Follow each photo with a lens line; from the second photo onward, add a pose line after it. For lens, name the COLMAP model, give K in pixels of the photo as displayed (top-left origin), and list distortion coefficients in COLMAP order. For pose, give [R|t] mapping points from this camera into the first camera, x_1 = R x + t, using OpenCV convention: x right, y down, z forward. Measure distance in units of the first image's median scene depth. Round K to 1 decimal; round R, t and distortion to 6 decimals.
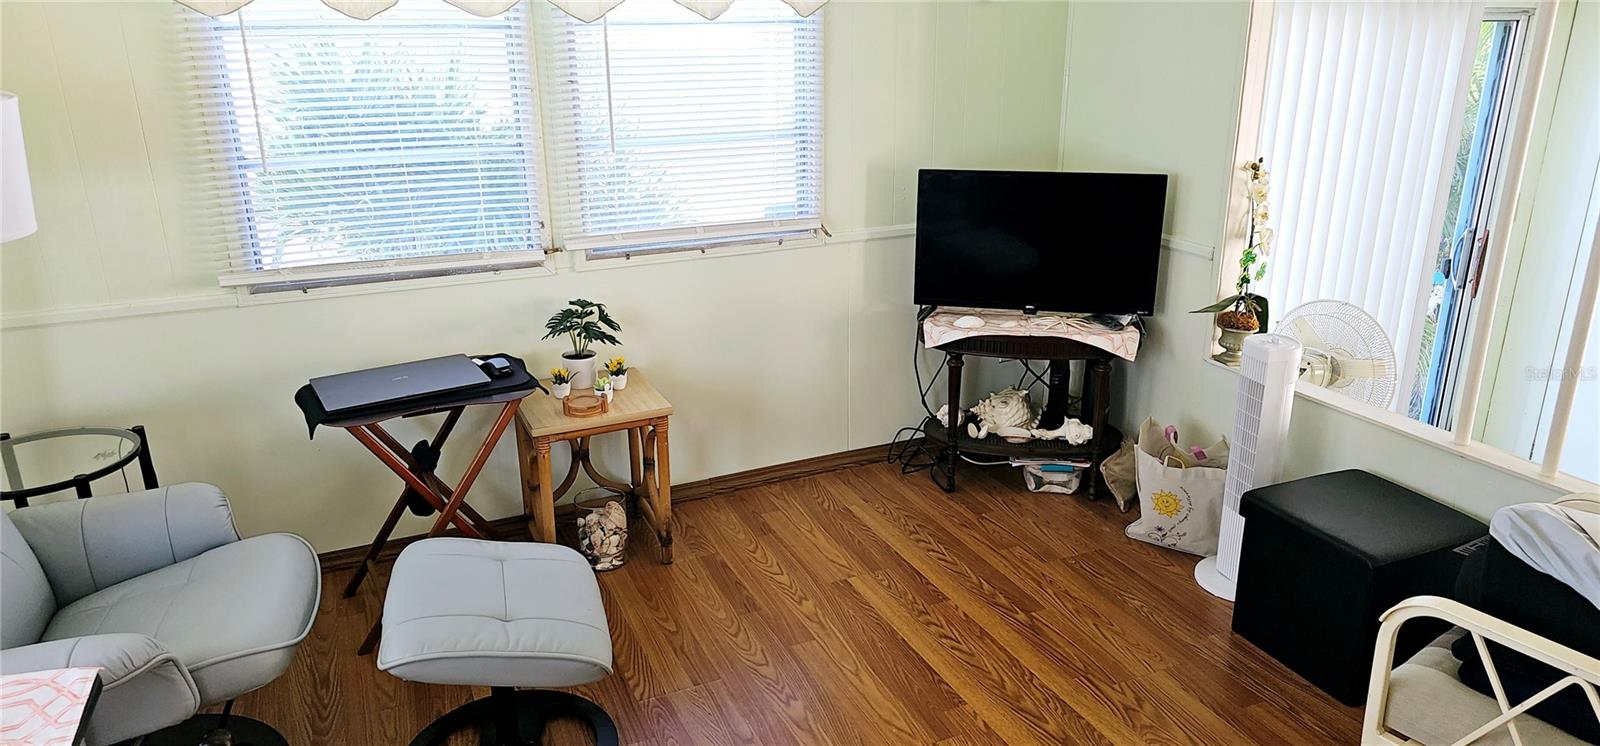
lens RADIAL K [[1067.8, 0, 813.2], [0, 1067.8, 374.0], [0, 0, 1]] dist [0.036543, -0.019926]
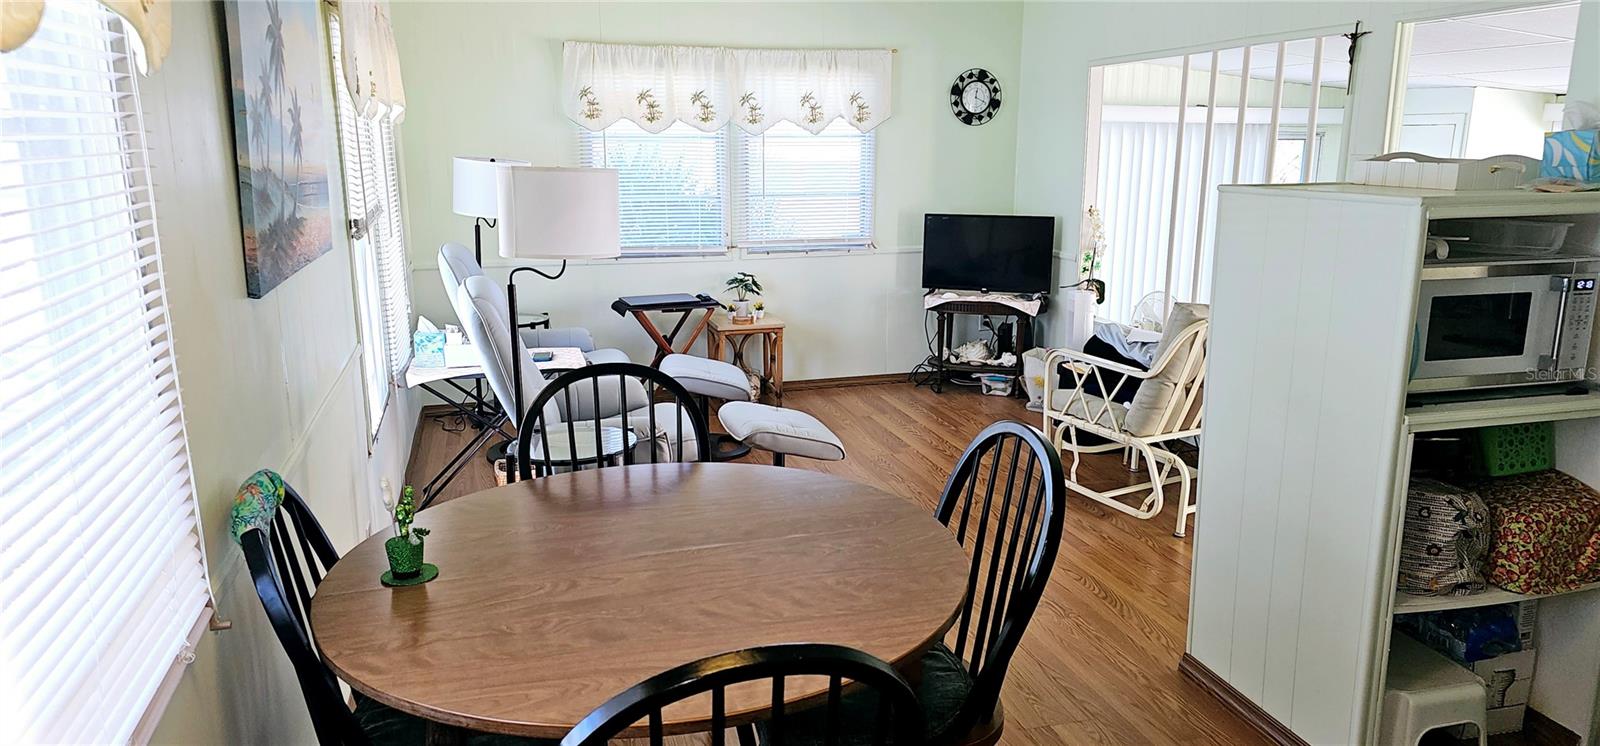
lens RADIAL K [[1067.8, 0, 803.8], [0, 1067.8, 372.4], [0, 0, 1]] dist [0.036543, -0.019926]
pose [[0.988483, 0.038808, -0.146269, 0.173145], [-0.054336, 0.993123, -0.103705, 0.287624], [0.141239, 0.110459, 0.983794, -0.829706]]
